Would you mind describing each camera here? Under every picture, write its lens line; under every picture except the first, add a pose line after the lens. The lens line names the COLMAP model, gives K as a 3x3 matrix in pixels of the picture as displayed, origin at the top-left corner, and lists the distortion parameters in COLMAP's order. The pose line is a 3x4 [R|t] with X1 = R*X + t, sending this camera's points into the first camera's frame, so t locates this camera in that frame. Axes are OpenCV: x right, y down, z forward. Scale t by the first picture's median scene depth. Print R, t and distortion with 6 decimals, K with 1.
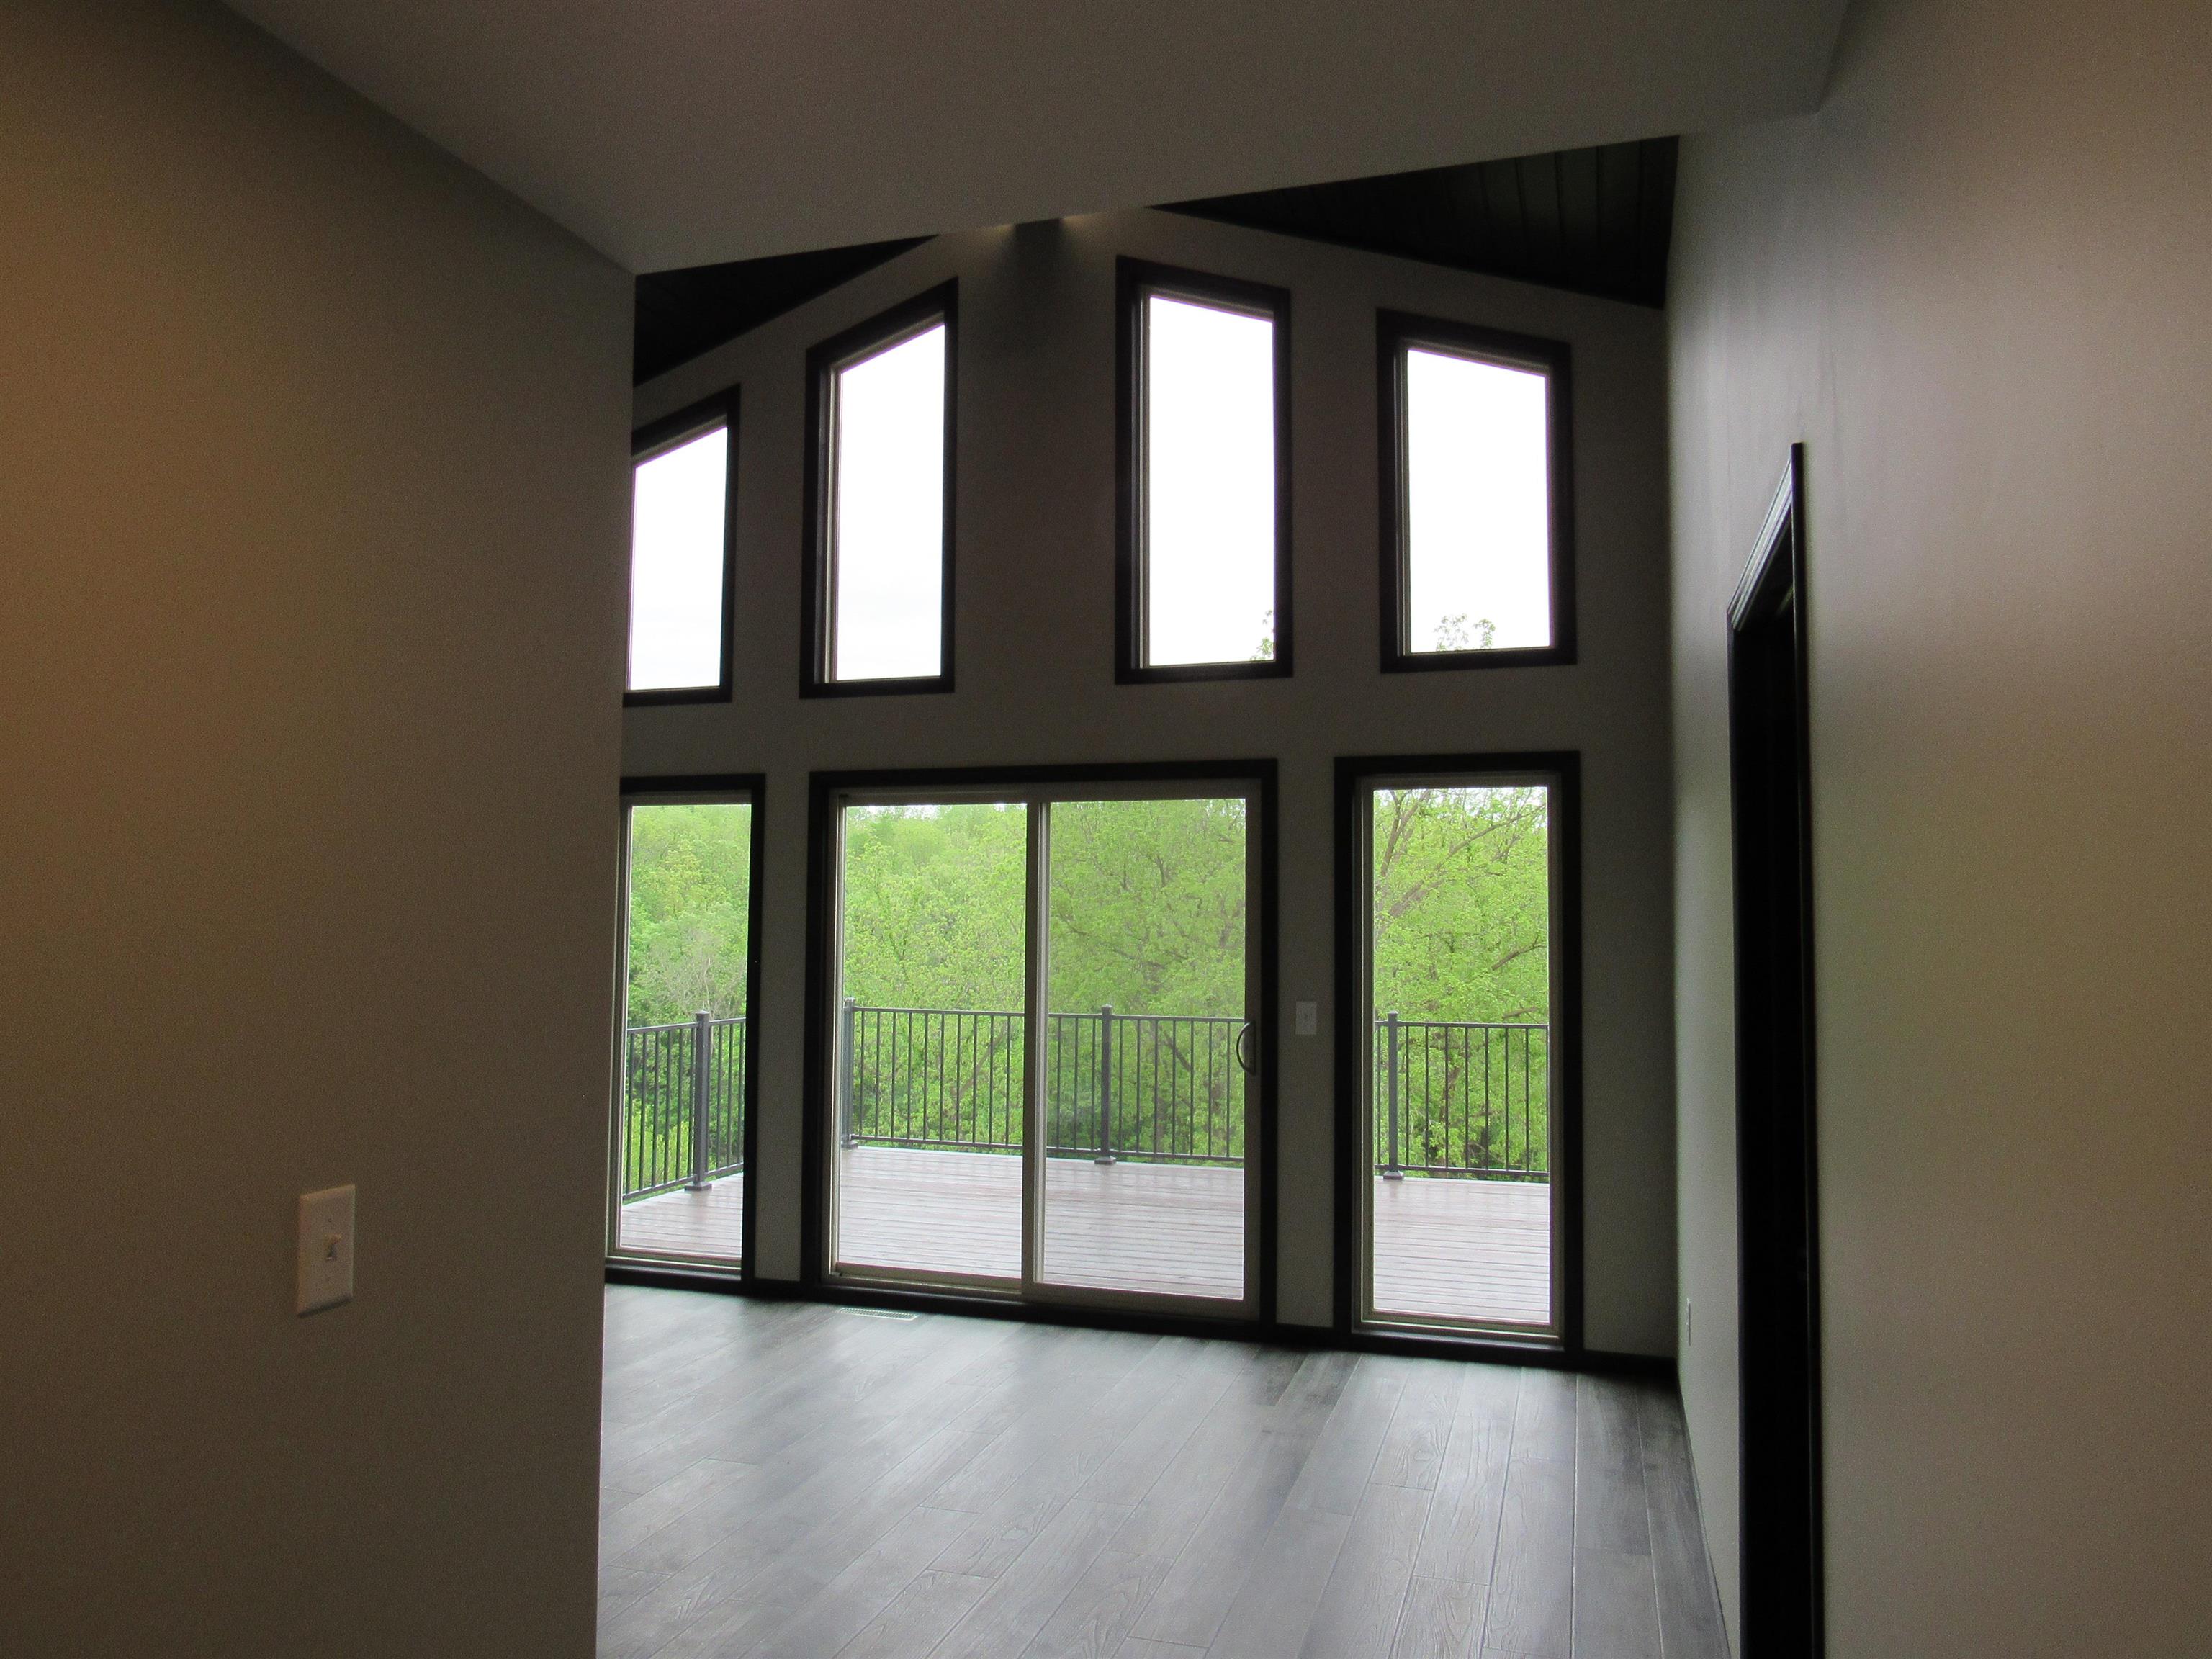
lens RADIAL K [[1572.2, 0, 1117.7], [0, 1572.2, 830.5], [0, 0, 1]] dist [-0.036182, 0.001077]
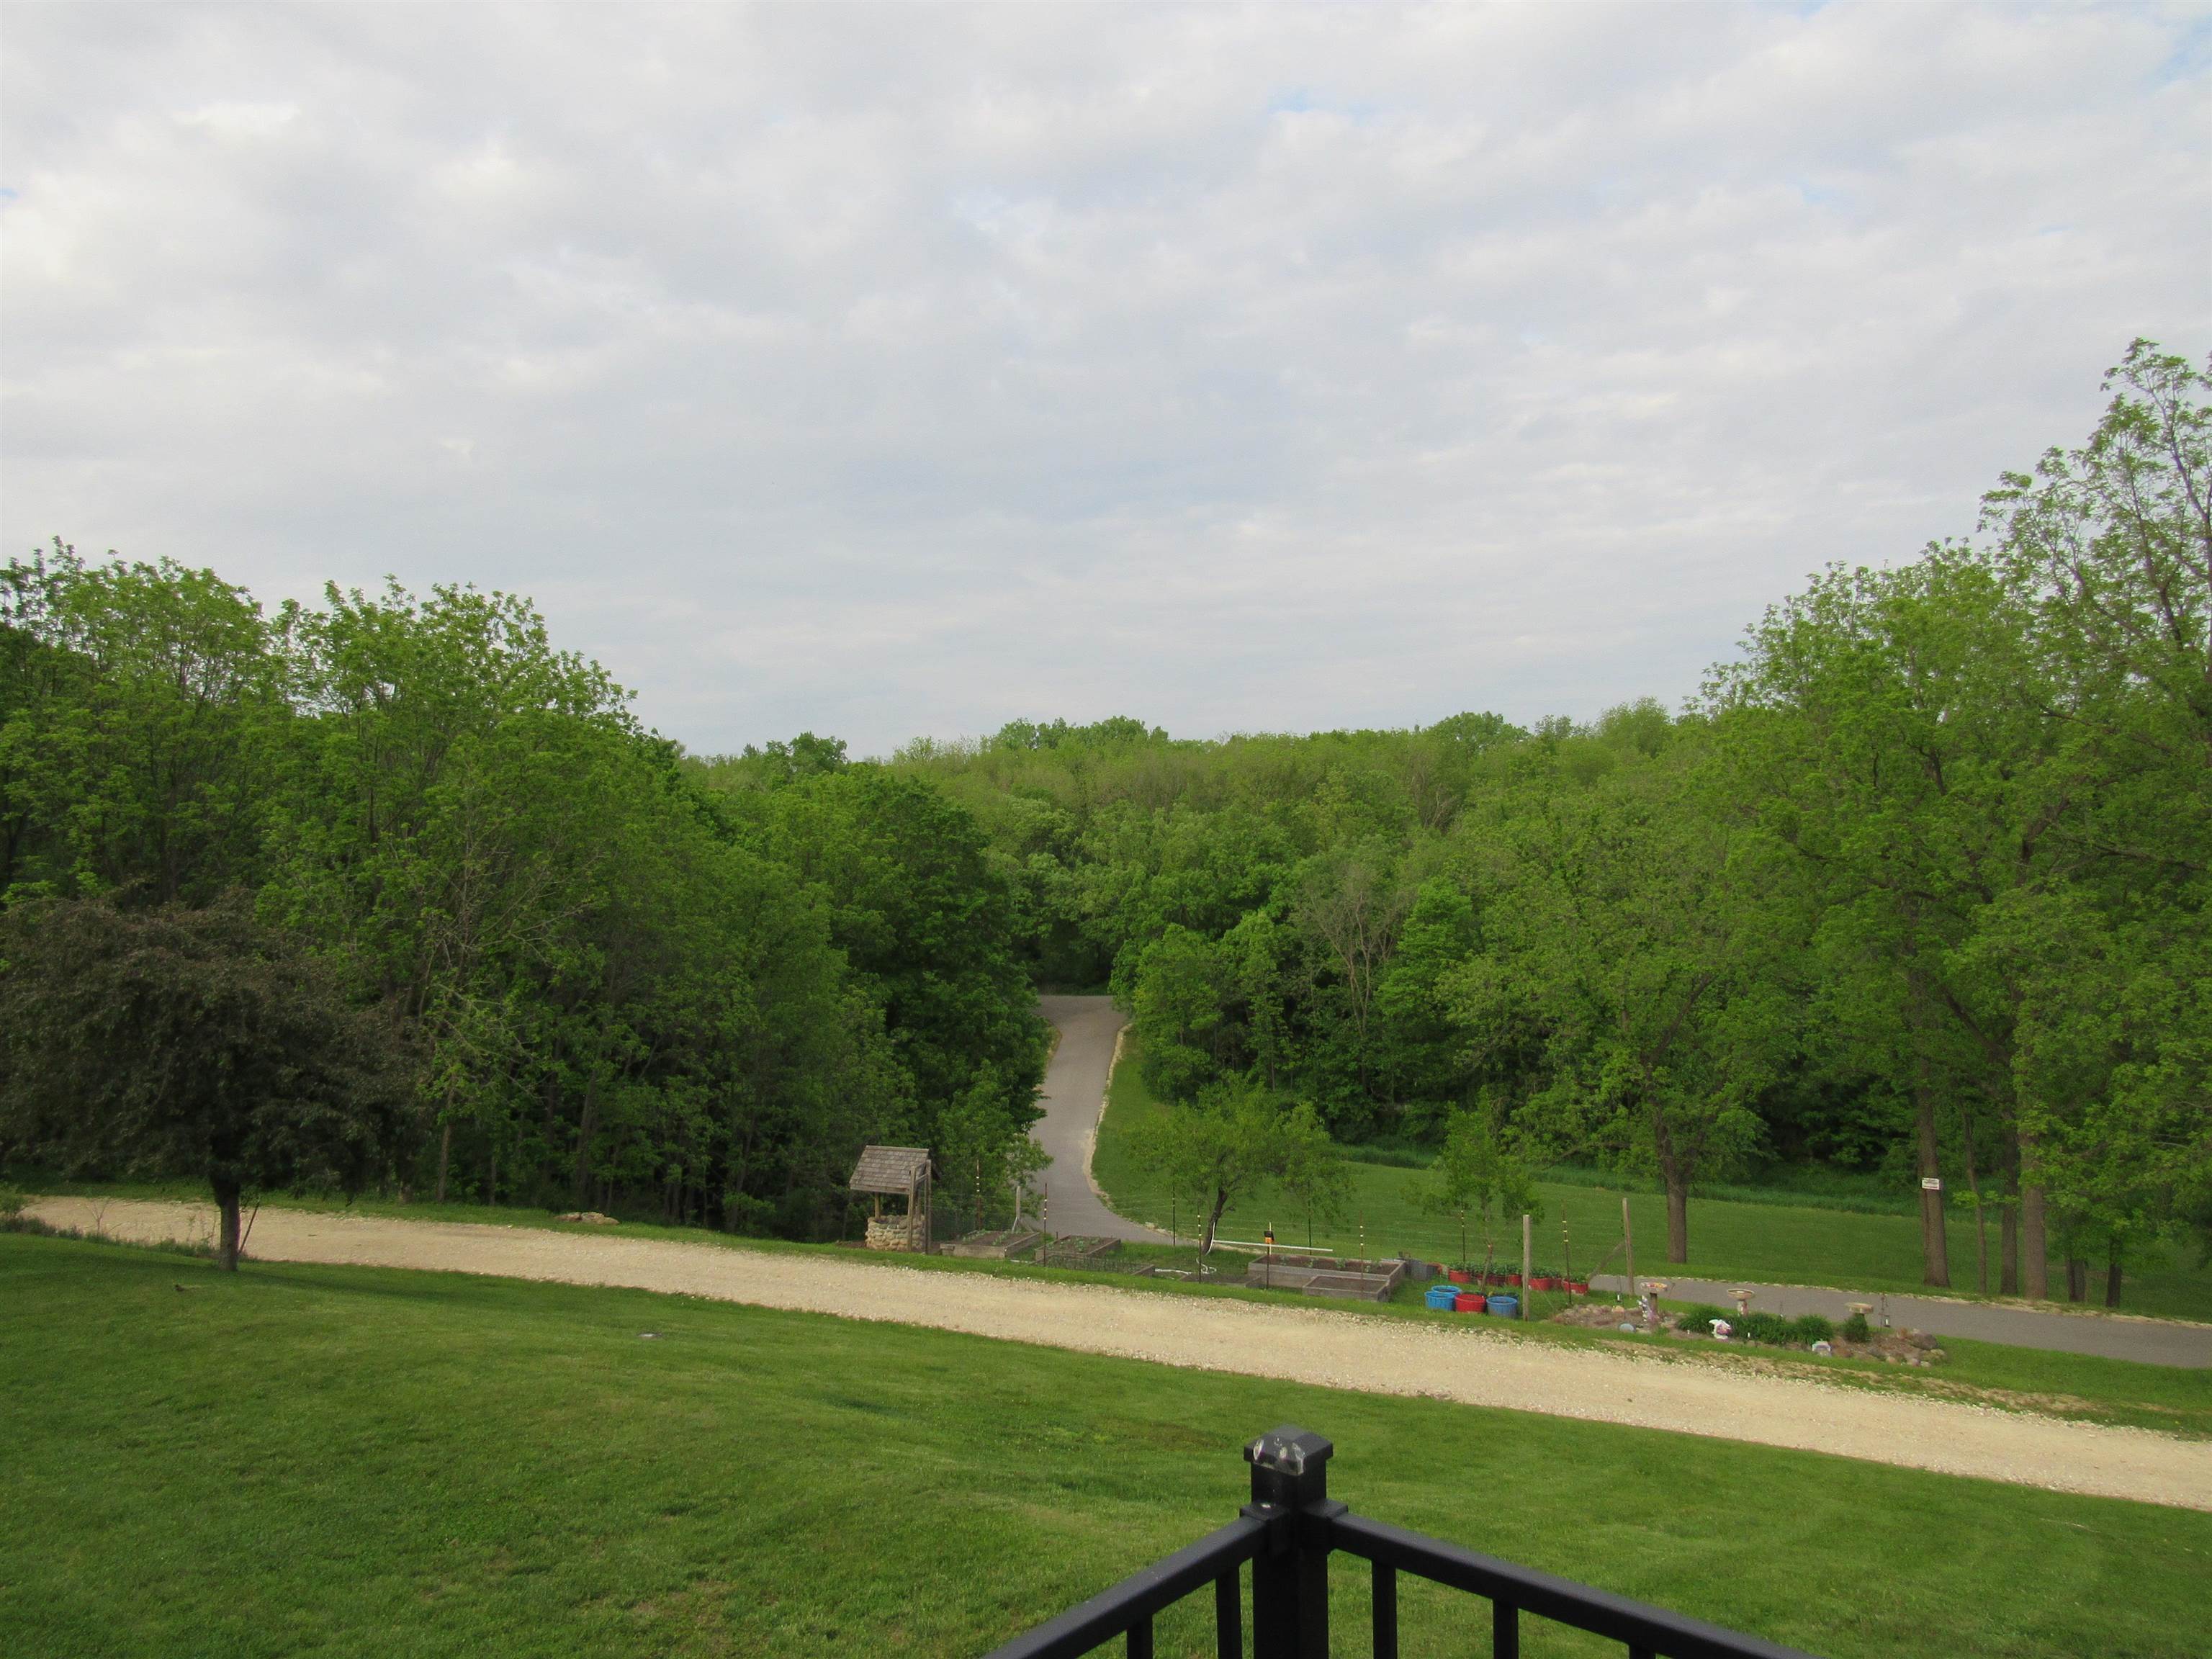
lens RADIAL K [[1572.2, 0, 1127.0], [0, 1572.2, 834.0], [0, 0, 1]] dist [-0.036182, 0.001077]
pose [[0.916876, -0.036047, -0.397540, -0.257725], [0.054510, 0.997891, 0.035236, 0.086766], [0.395432, -0.053977, 0.916908, 1.569064]]
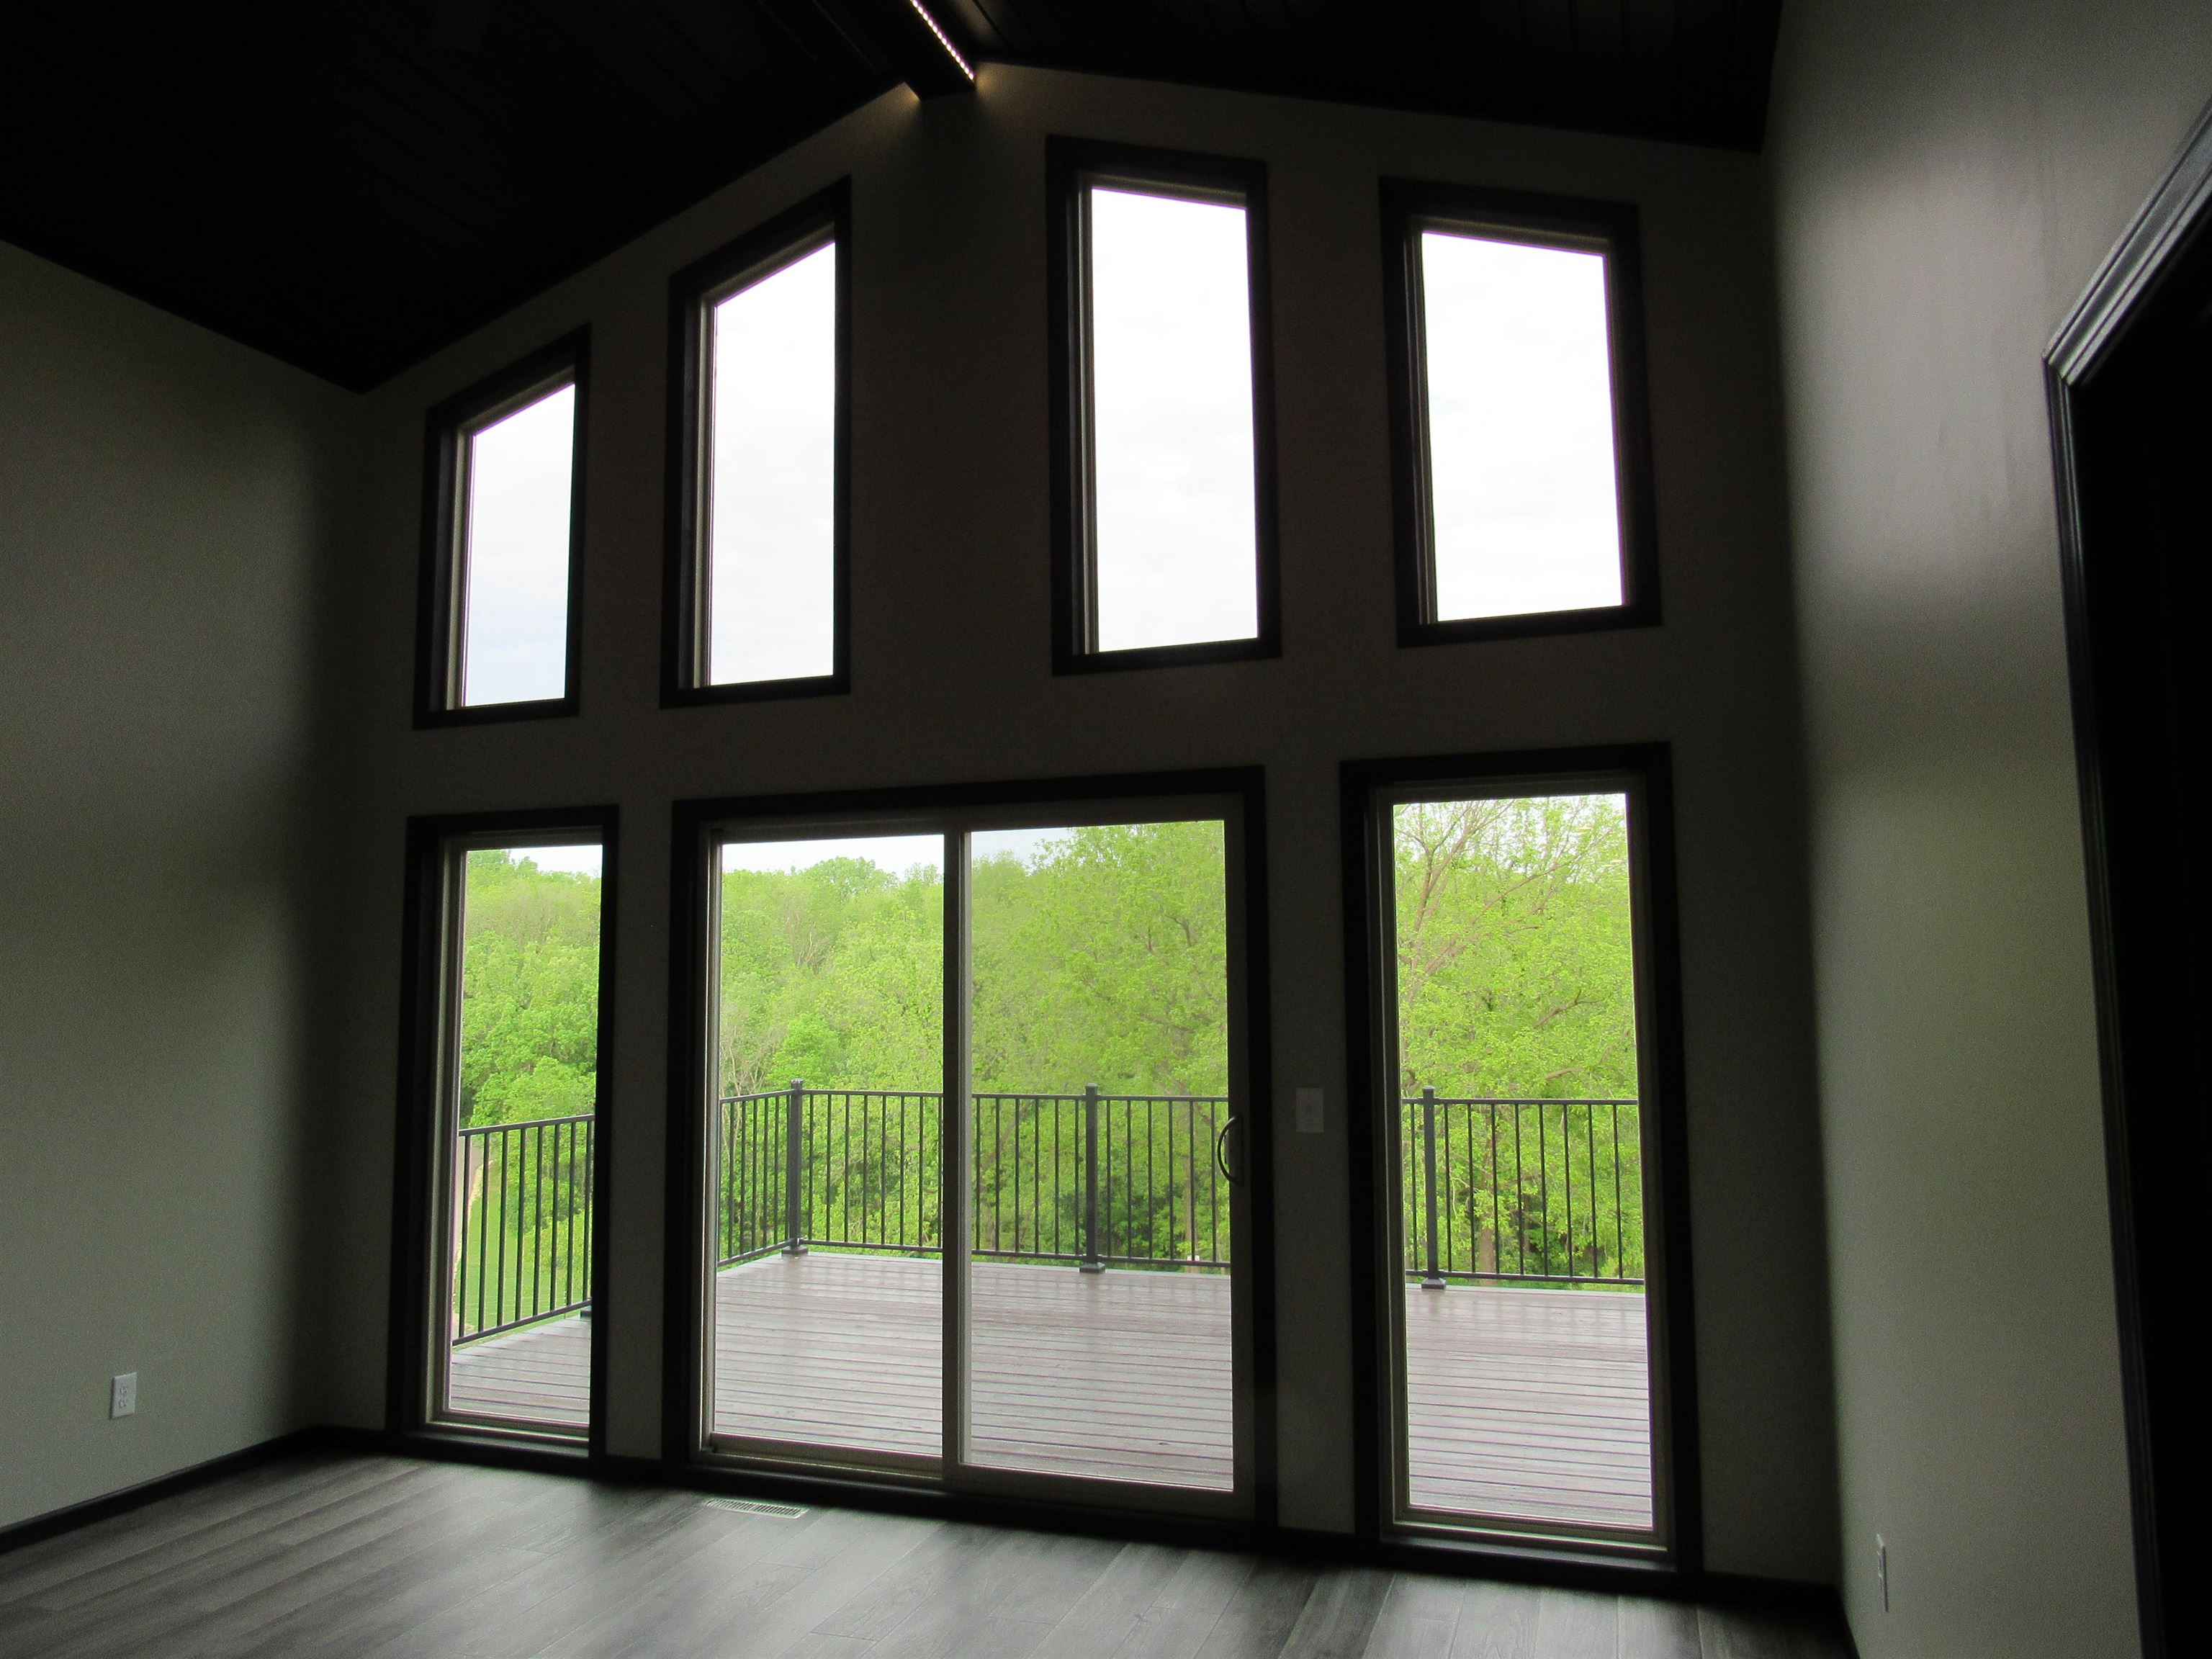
lens RADIAL K [[1572.2, 0, 1101.5], [0, 1572.2, 833.9], [0, 0, 1]] dist [-0.036182, 0.001077]
pose [[0.999385, -0.019910, -0.028867, 0.041407], [0.018790, 0.999079, -0.038566, 0.013513], [0.029608, 0.038000, 0.998839, 0.224881]]
